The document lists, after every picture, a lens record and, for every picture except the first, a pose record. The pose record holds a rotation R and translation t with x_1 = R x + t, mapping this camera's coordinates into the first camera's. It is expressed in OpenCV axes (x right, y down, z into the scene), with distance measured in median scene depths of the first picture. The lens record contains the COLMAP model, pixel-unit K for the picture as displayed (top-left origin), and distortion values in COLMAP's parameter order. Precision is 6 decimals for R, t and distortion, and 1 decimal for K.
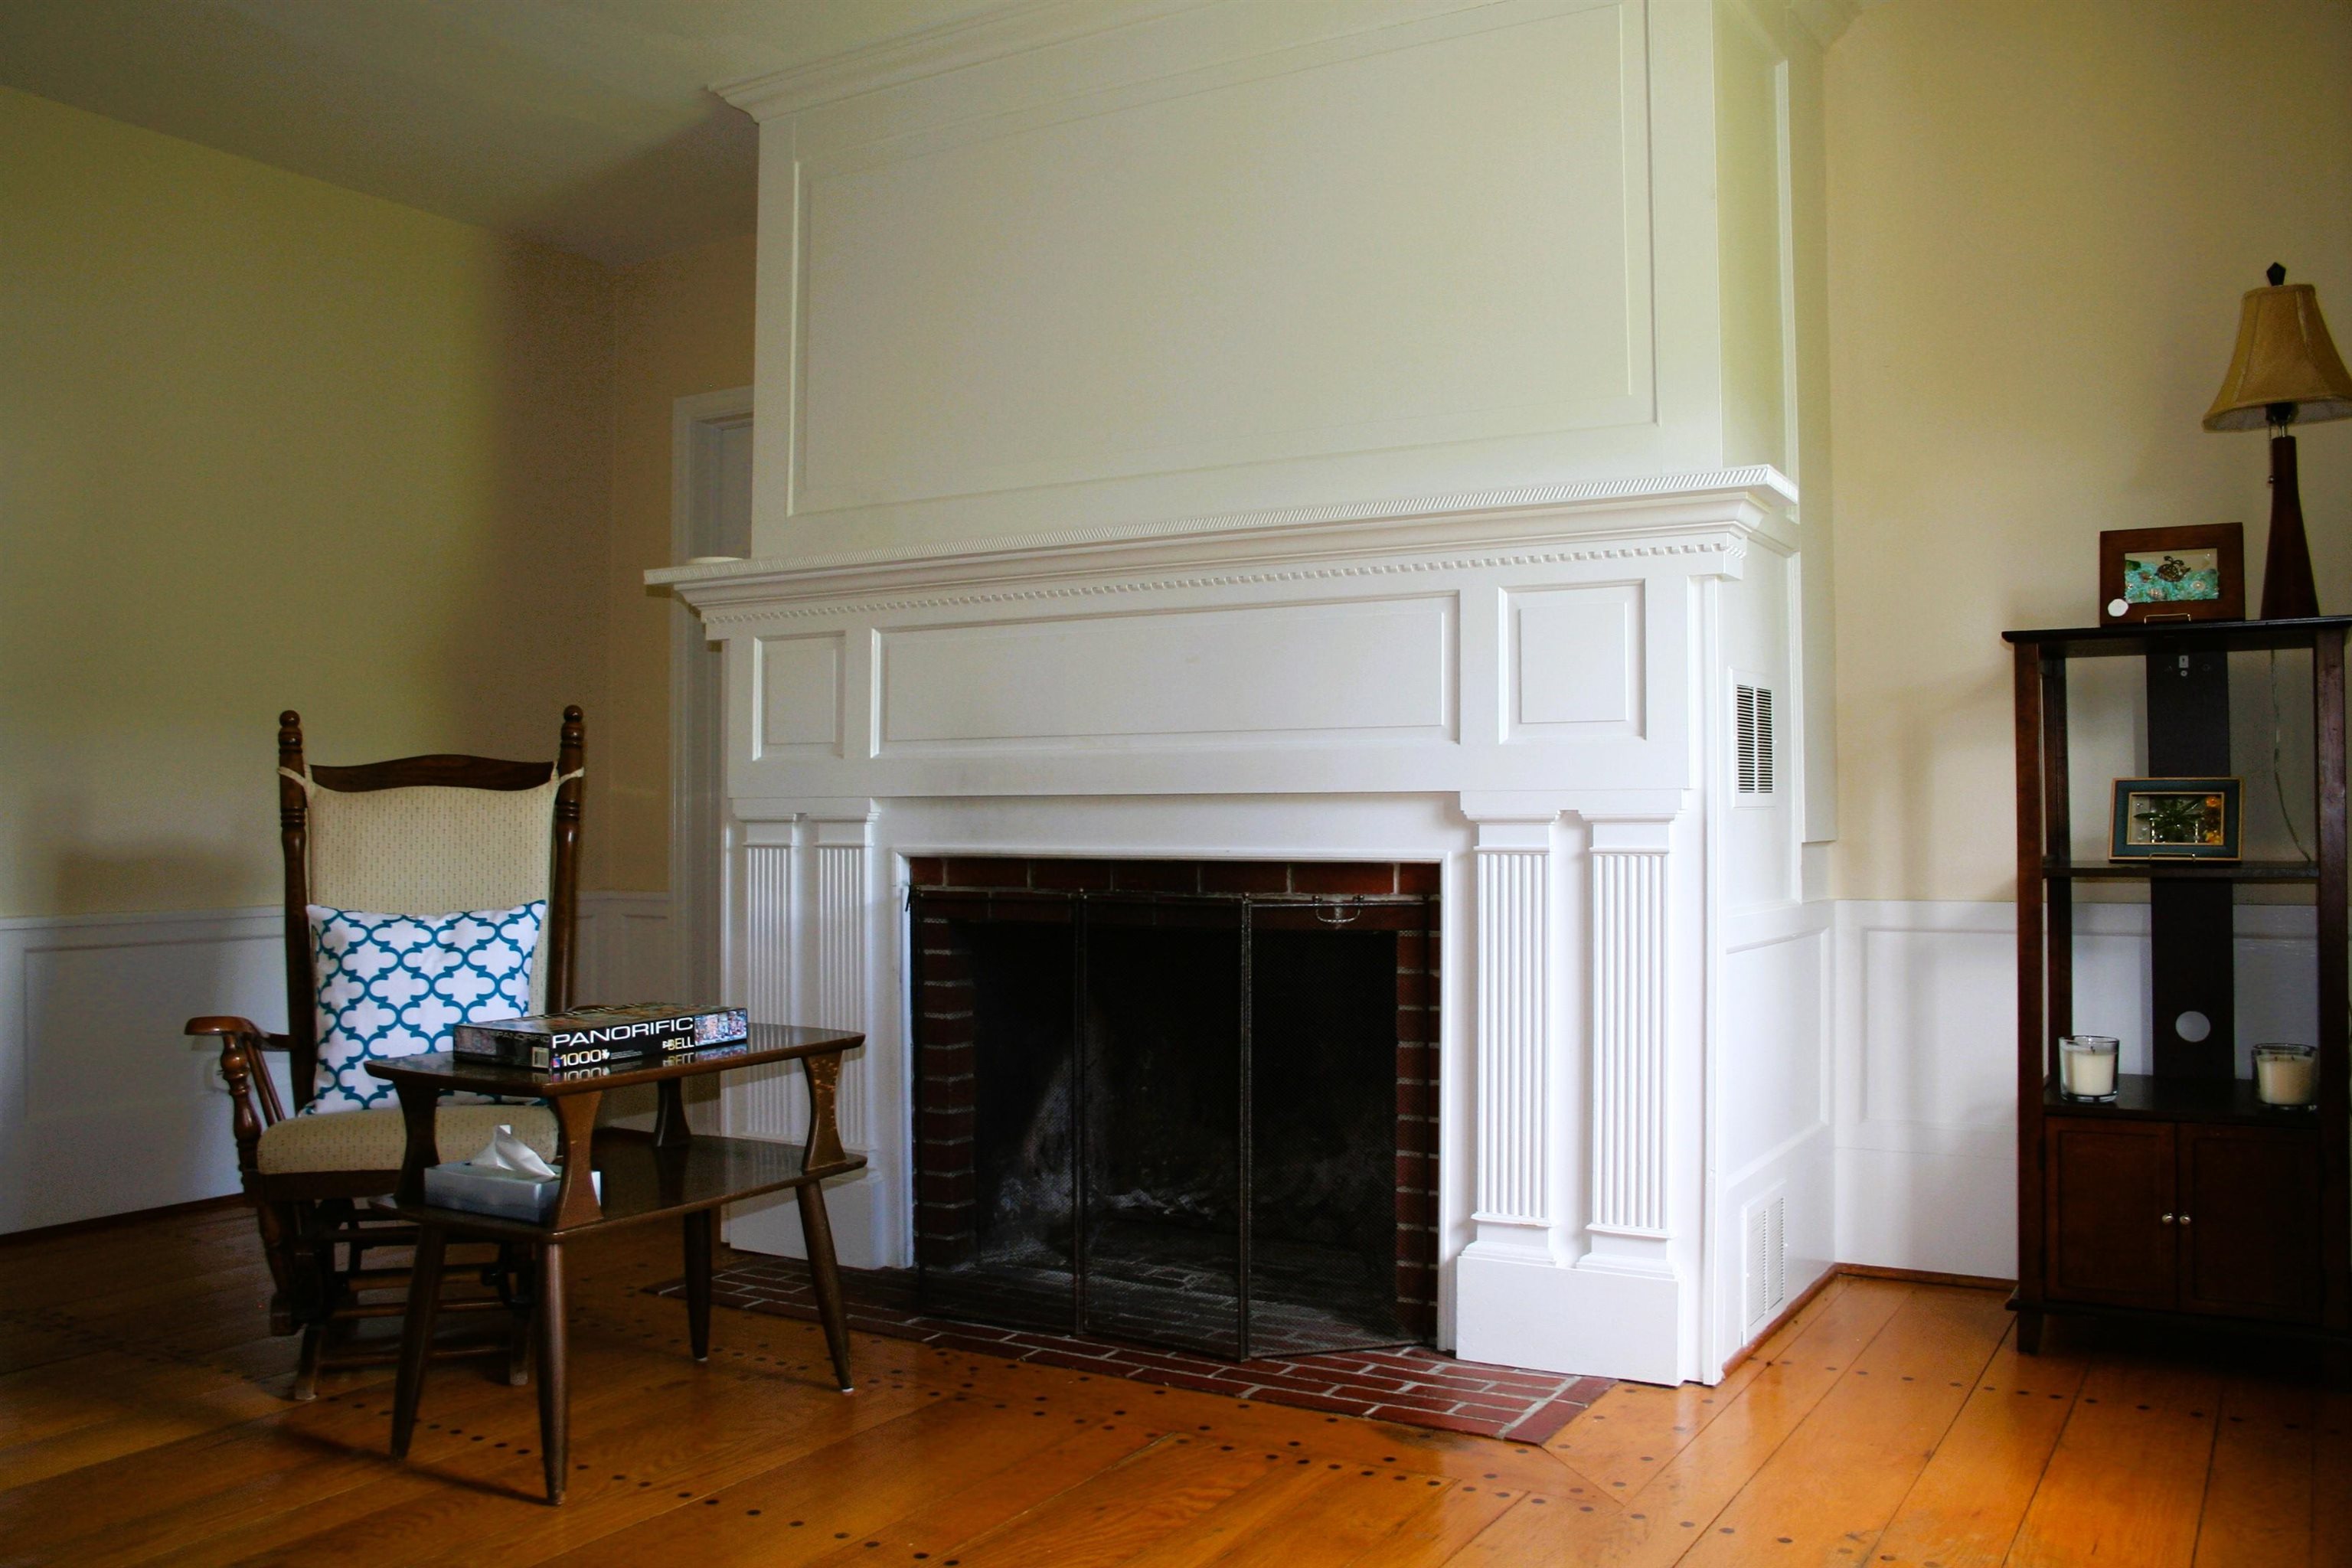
lens RADIAL K [[1965.7, 0, 1172.7], [0, 1965.7, 797.5], [0, 0, 1]] dist [-0.075735, 0.006902]
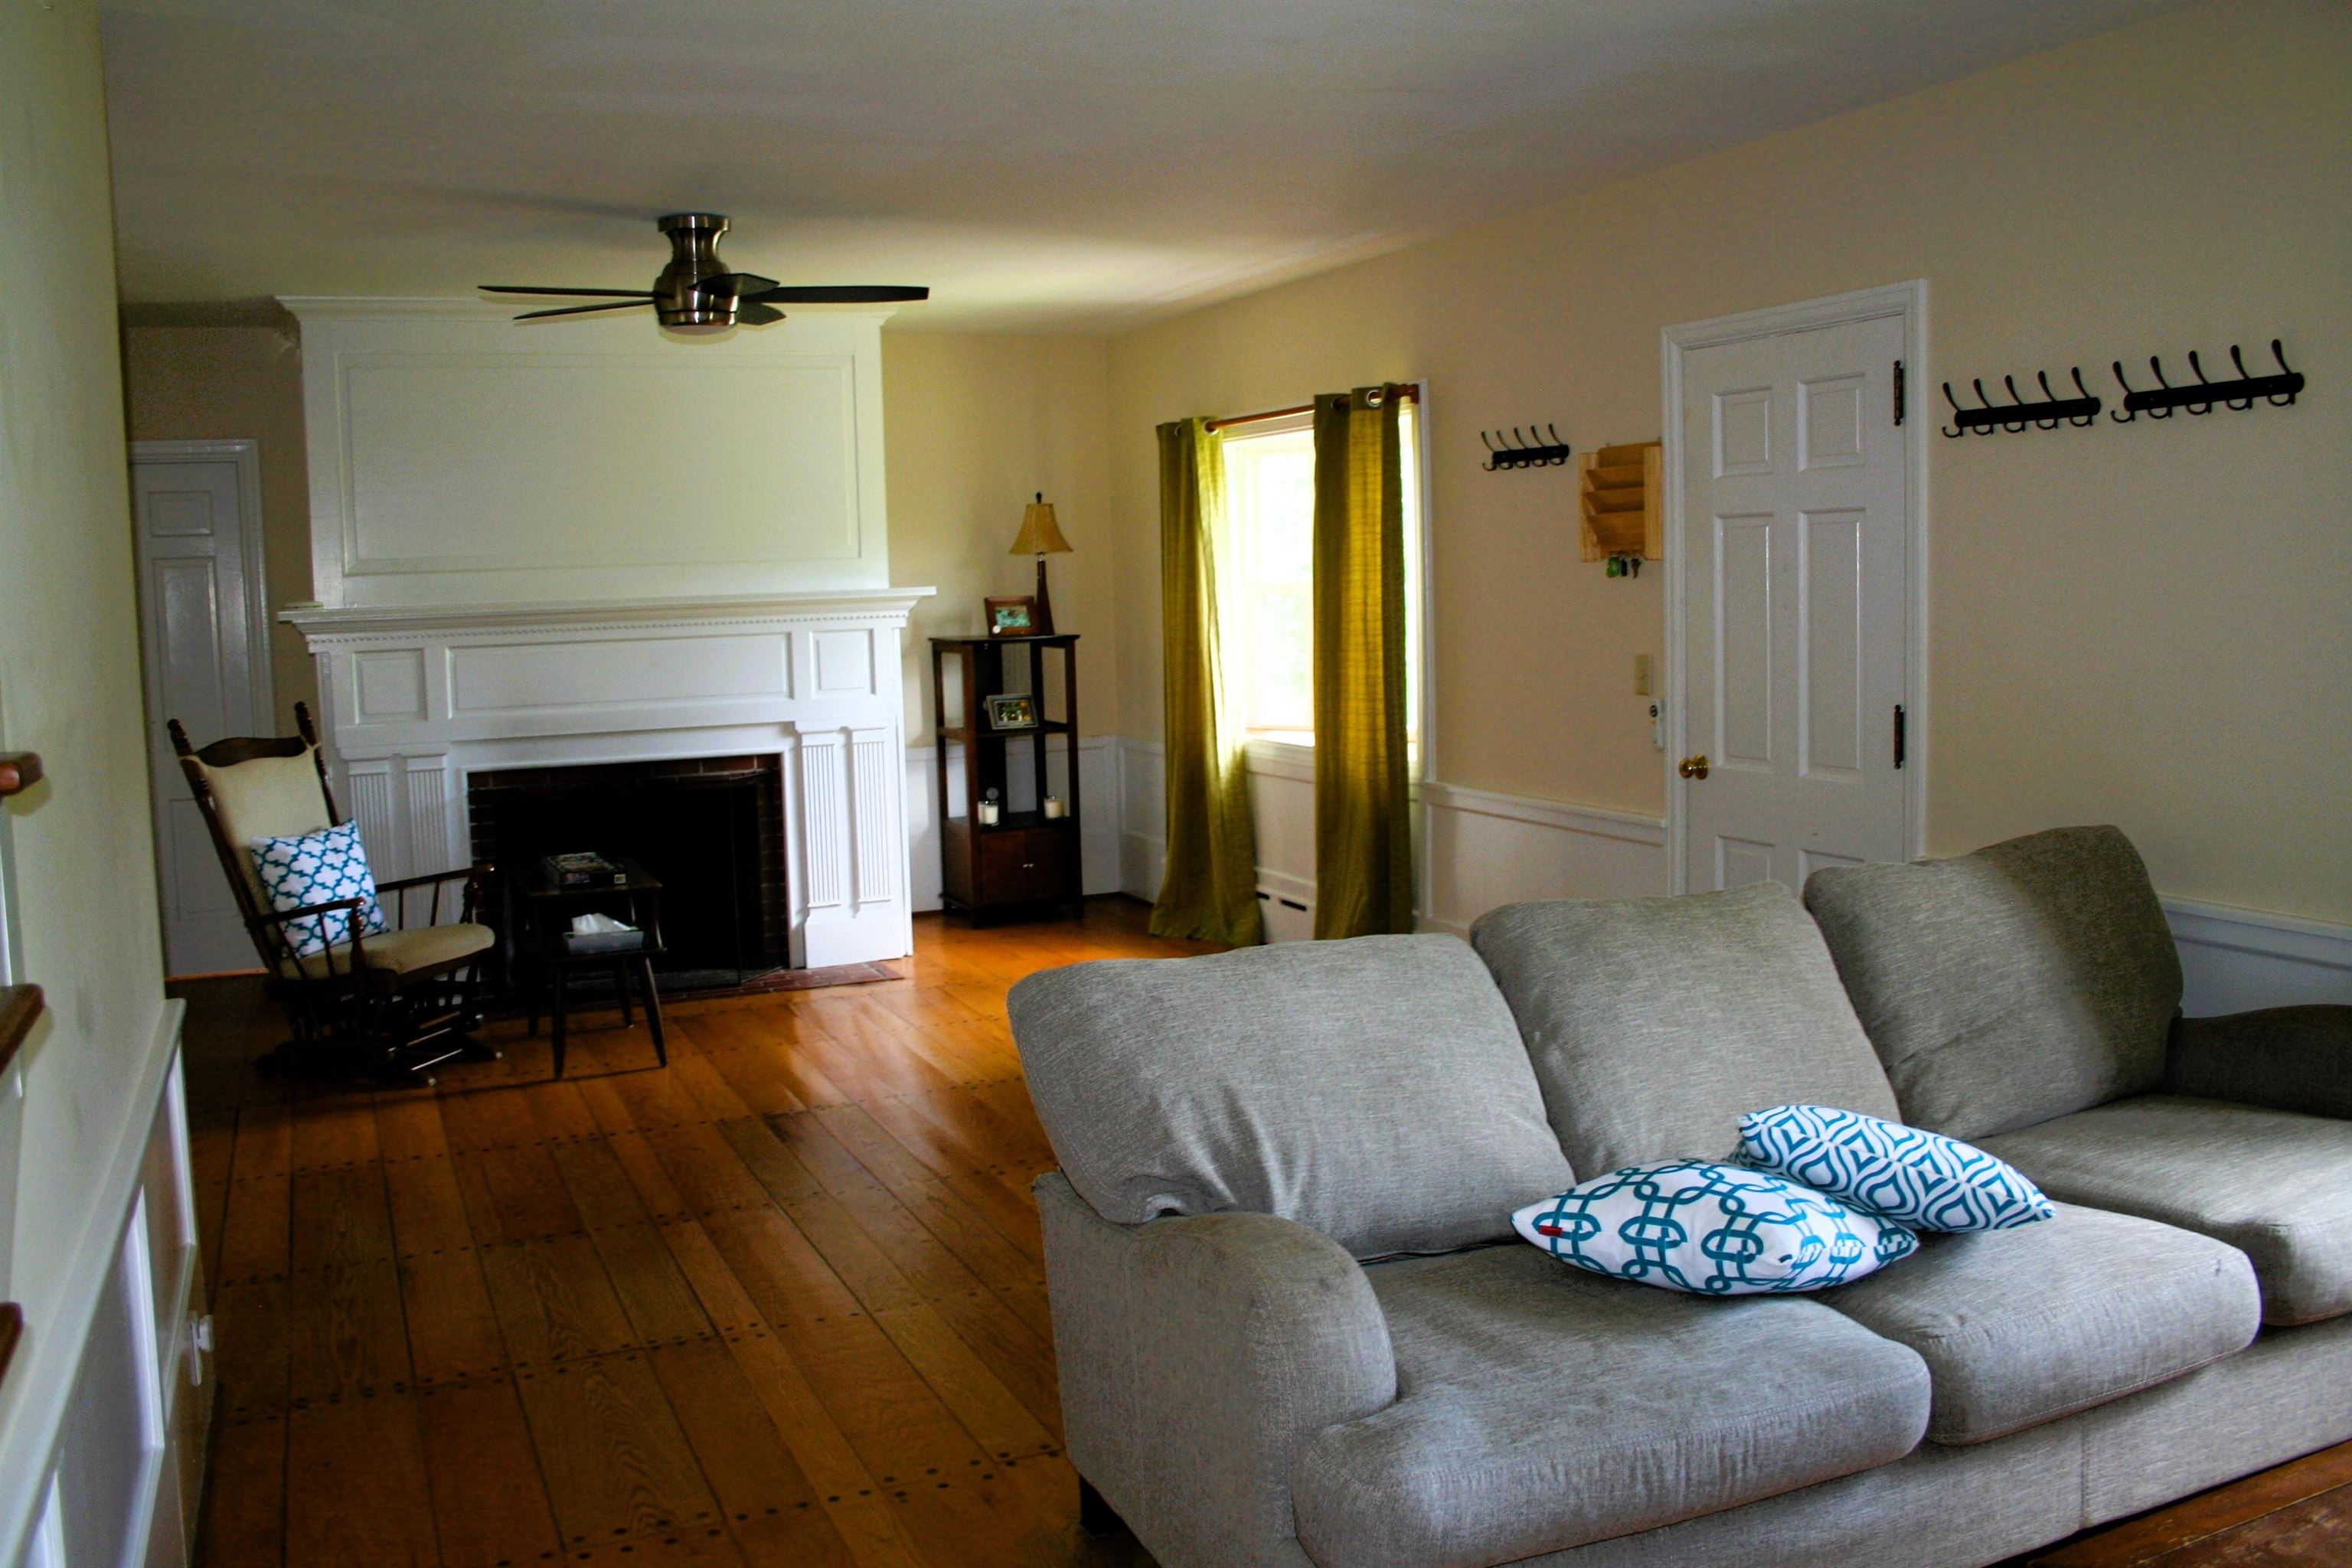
lens RADIAL K [[1965.7, 0, 1177.5], [0, 1965.7, 776.2], [0, 0, 1]] dist [-0.075735, 0.006902]
pose [[0.572210, -0.097471, 0.814294, -1.376091], [0.016818, 0.994098, 0.107175, -0.166094], [-0.819935, -0.047632, 0.570472, -0.619765]]
